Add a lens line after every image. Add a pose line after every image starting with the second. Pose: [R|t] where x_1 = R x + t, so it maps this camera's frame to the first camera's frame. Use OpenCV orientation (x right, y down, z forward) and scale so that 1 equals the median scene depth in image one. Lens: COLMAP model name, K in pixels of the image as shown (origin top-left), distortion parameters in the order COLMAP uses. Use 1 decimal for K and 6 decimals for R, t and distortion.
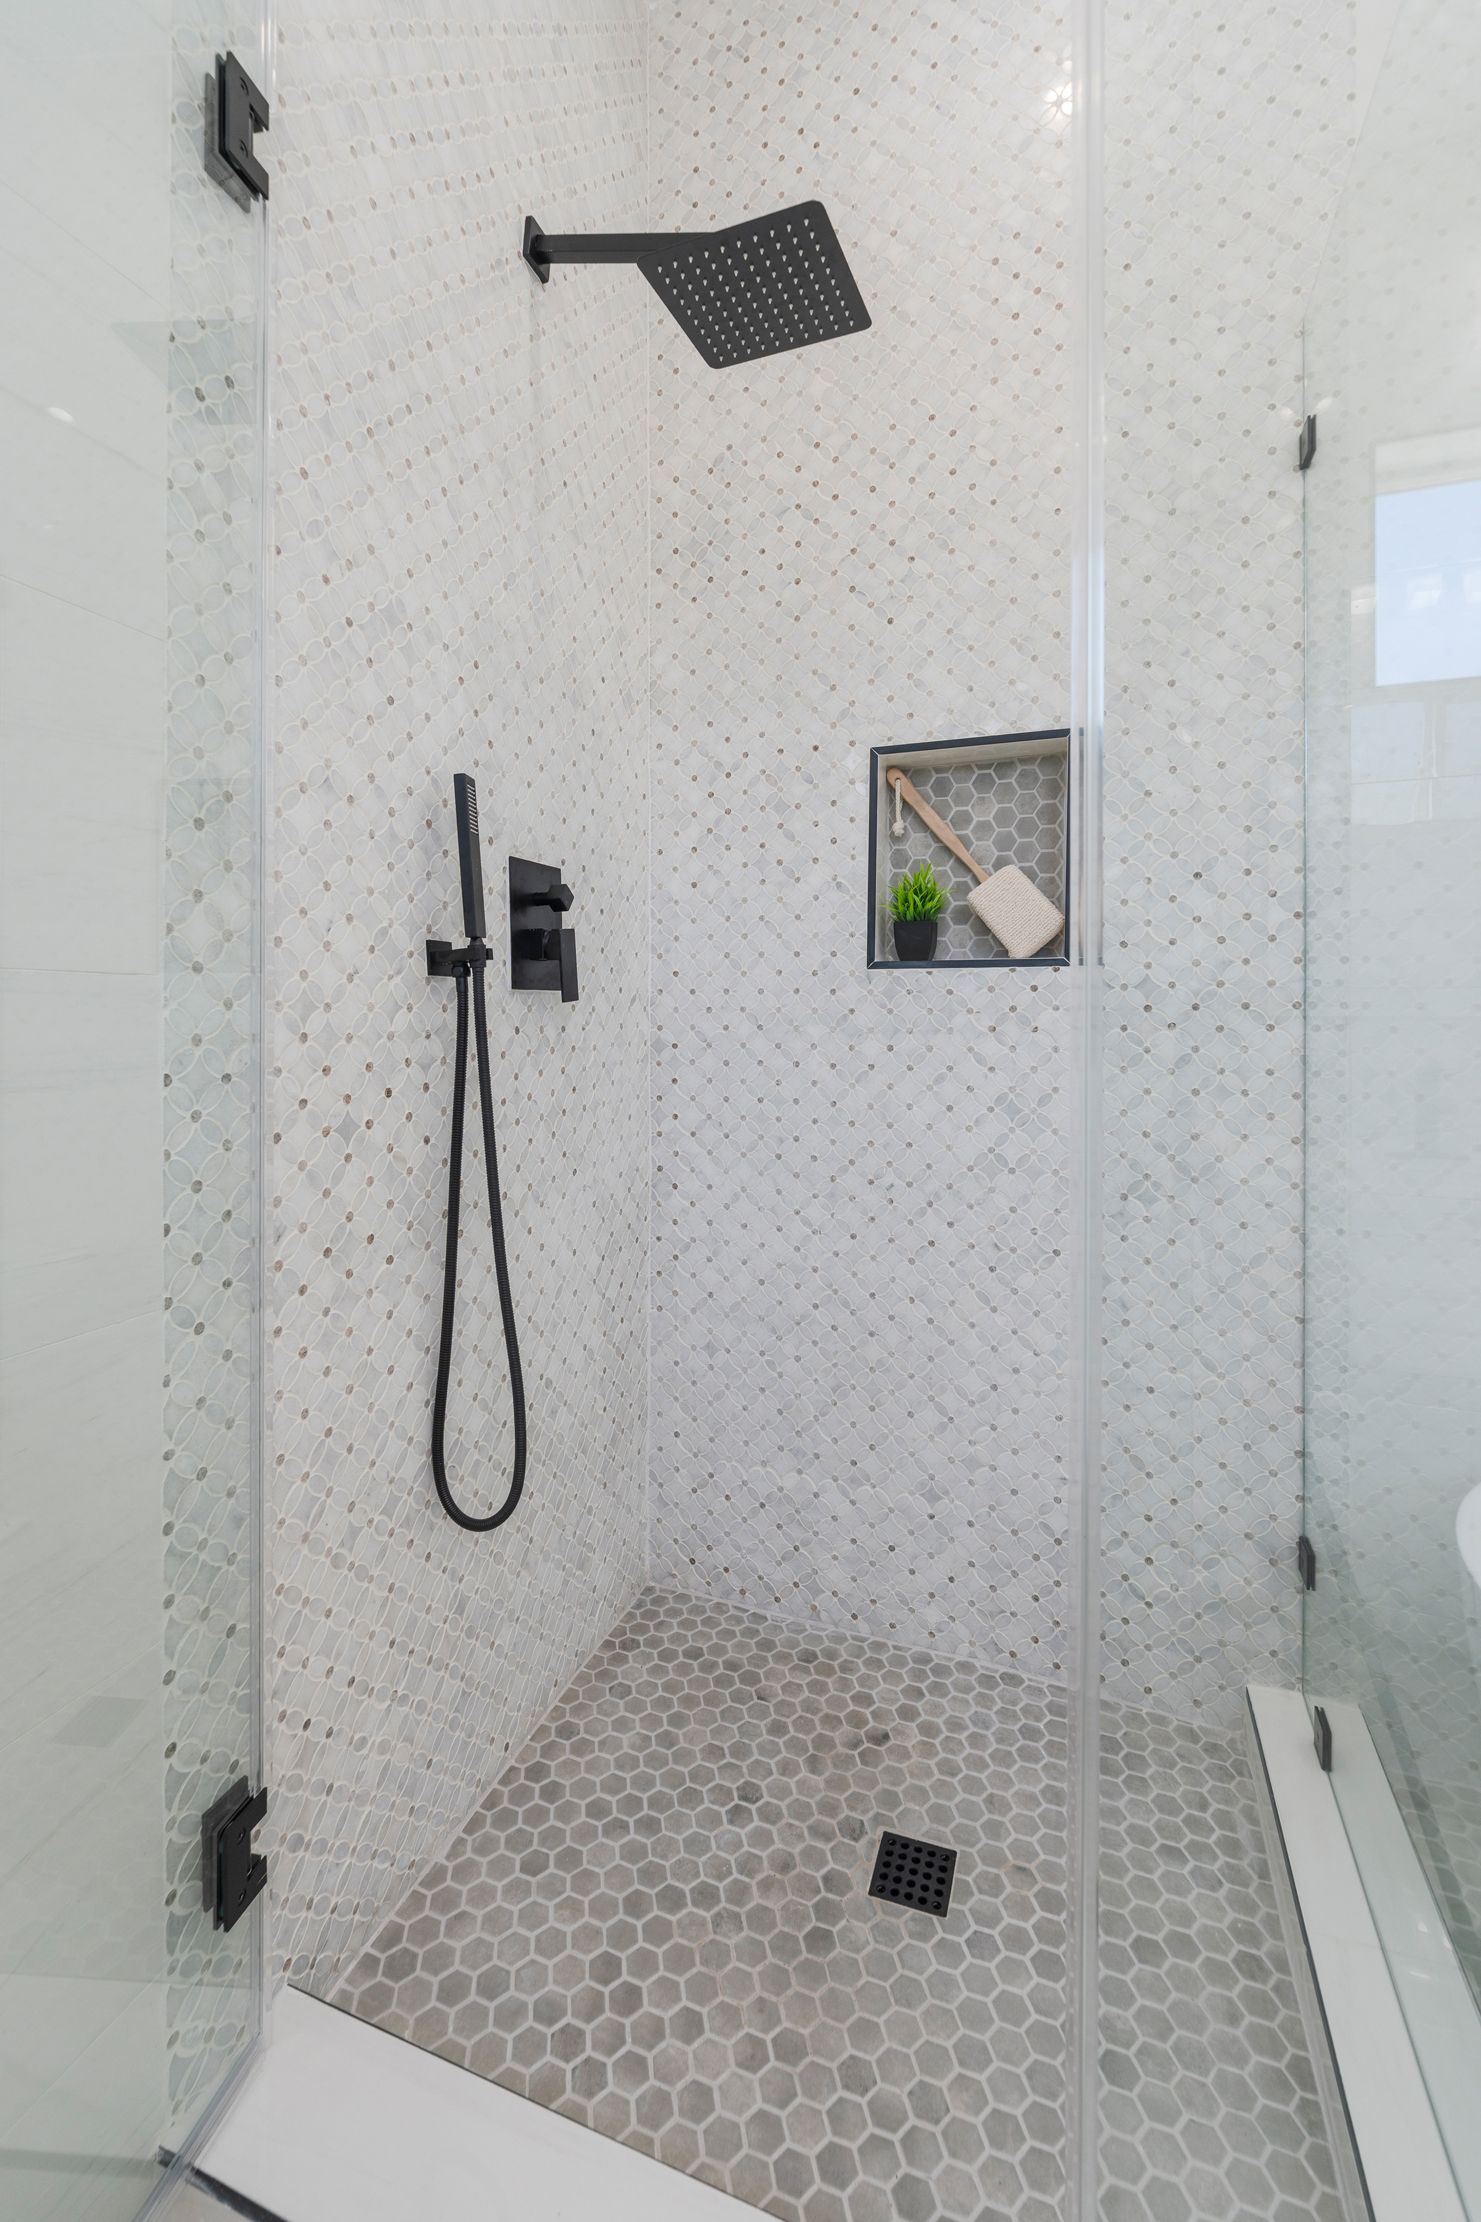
lens RADIAL K [[910.5, 0, 659.7], [0, 910.5, 1038.8], [0, 0, 1]] dist [0.002884, -0.002147]
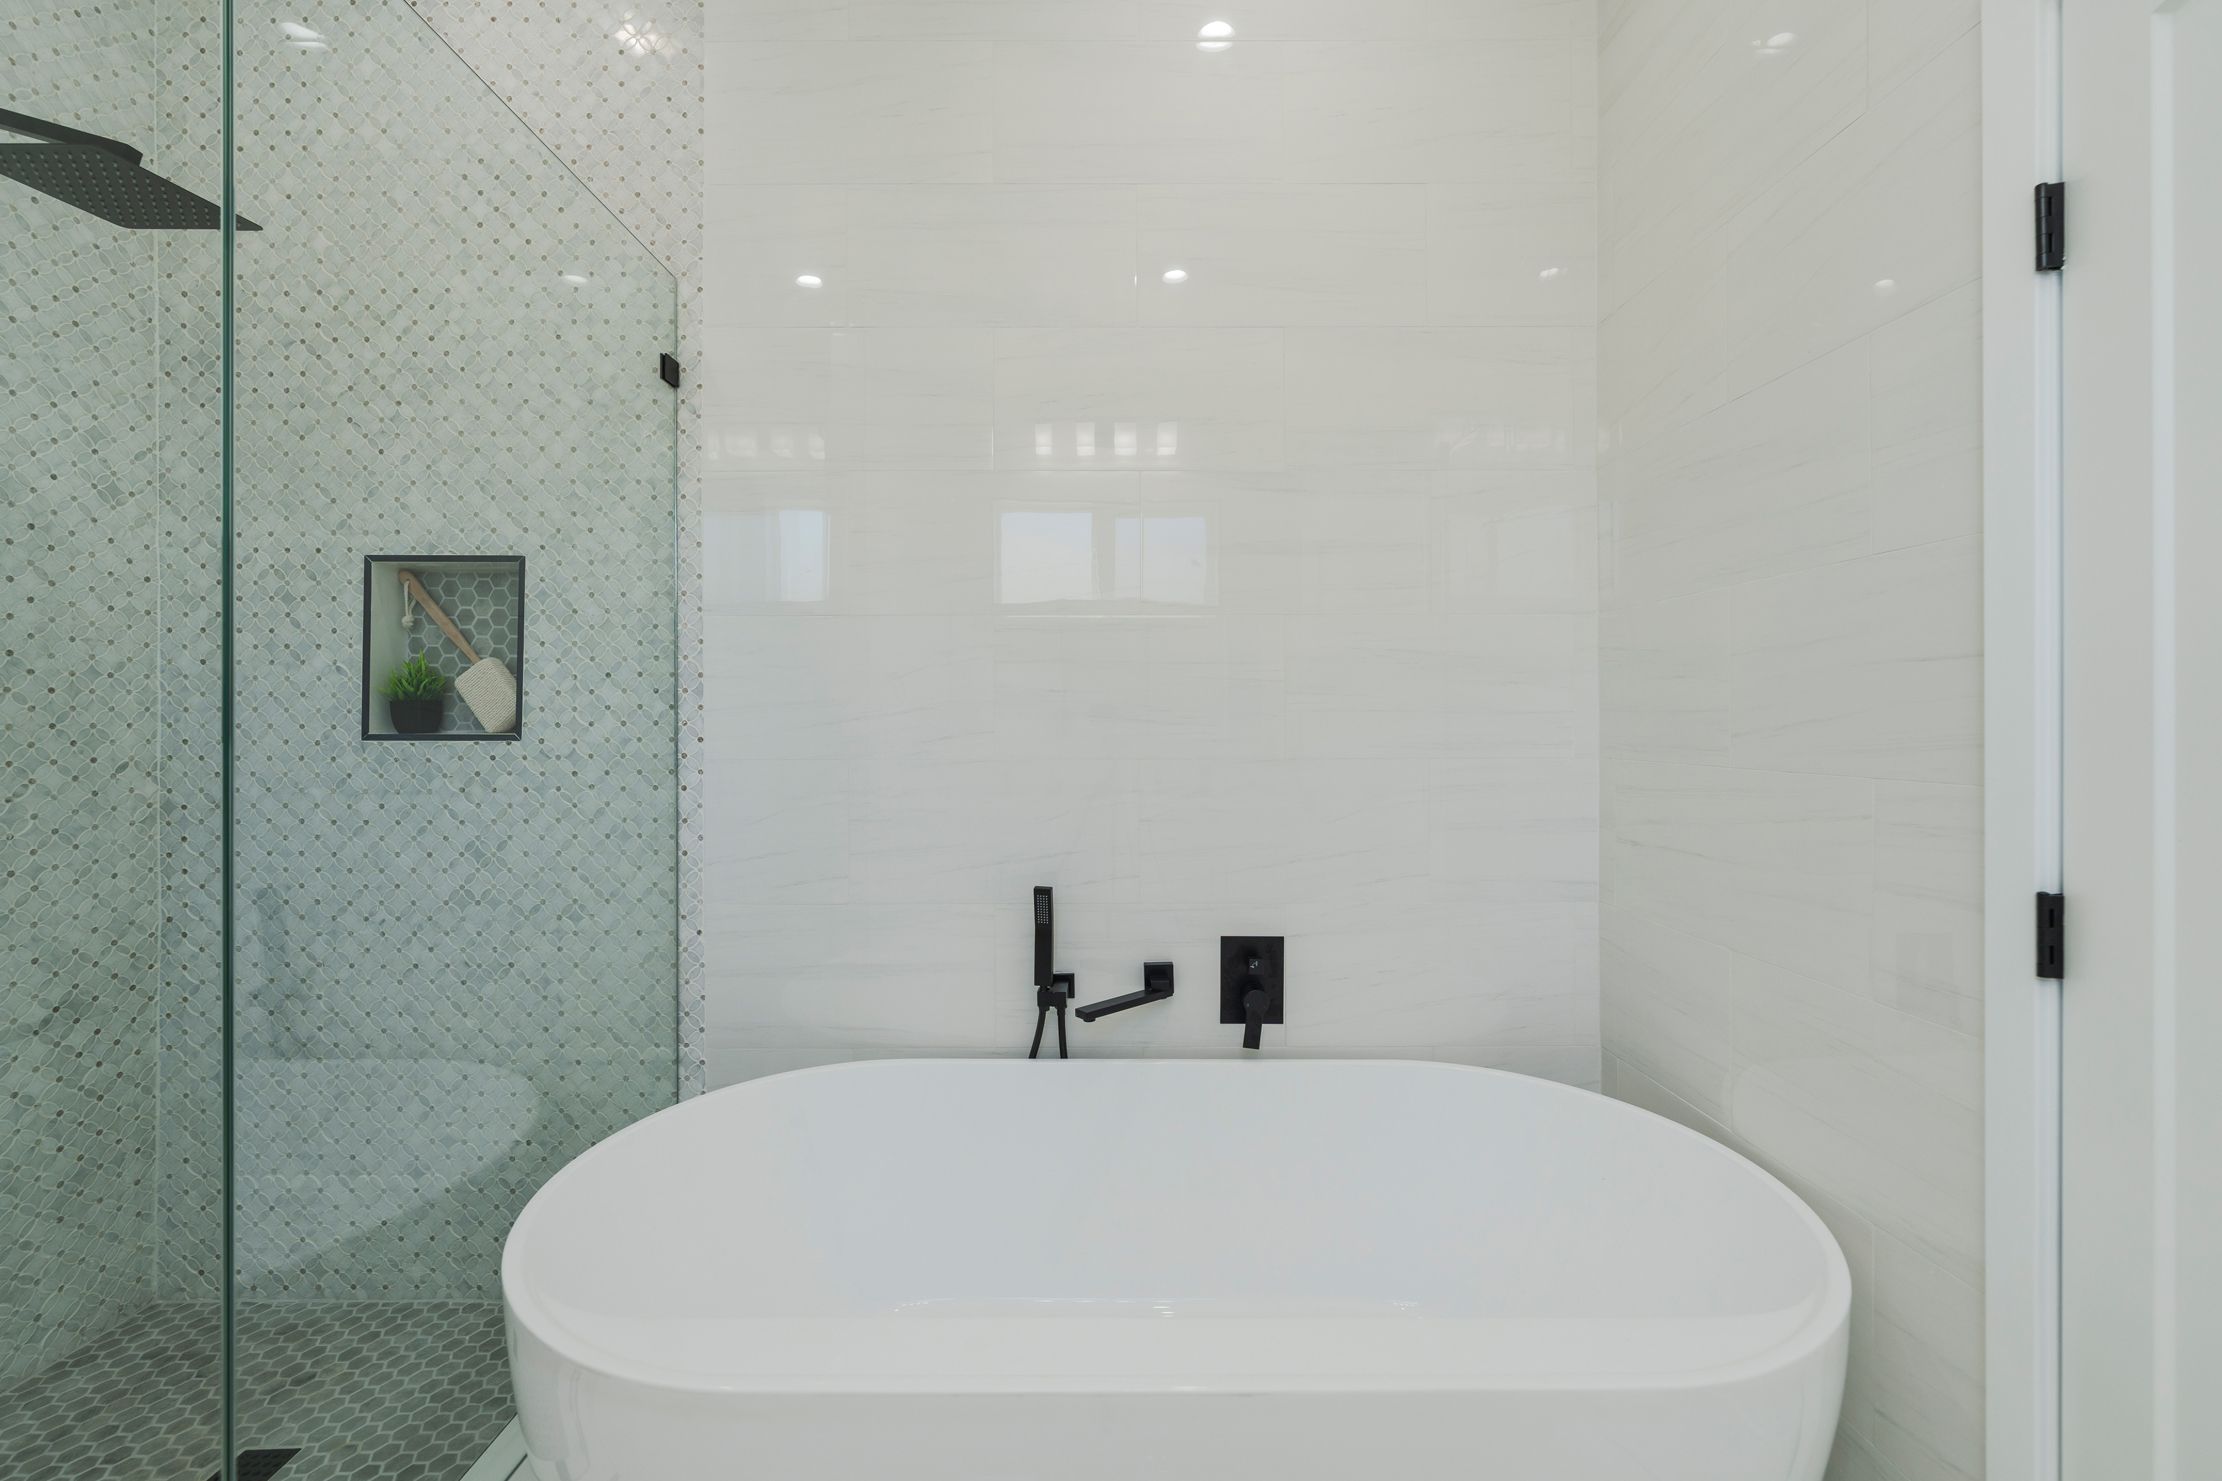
lens RADIAL K [[898.2, 0, 1114.3], [0, 898.2, 735.3], [0, 0, 1]] dist [-0.001589, 0.001336]
pose [[0.931839, -0.006447, 0.362815, 0.740119], [0.008509, 0.999955, -0.004085, -0.072036], [-0.362773, 0.006894, 0.931852, -0.465274]]
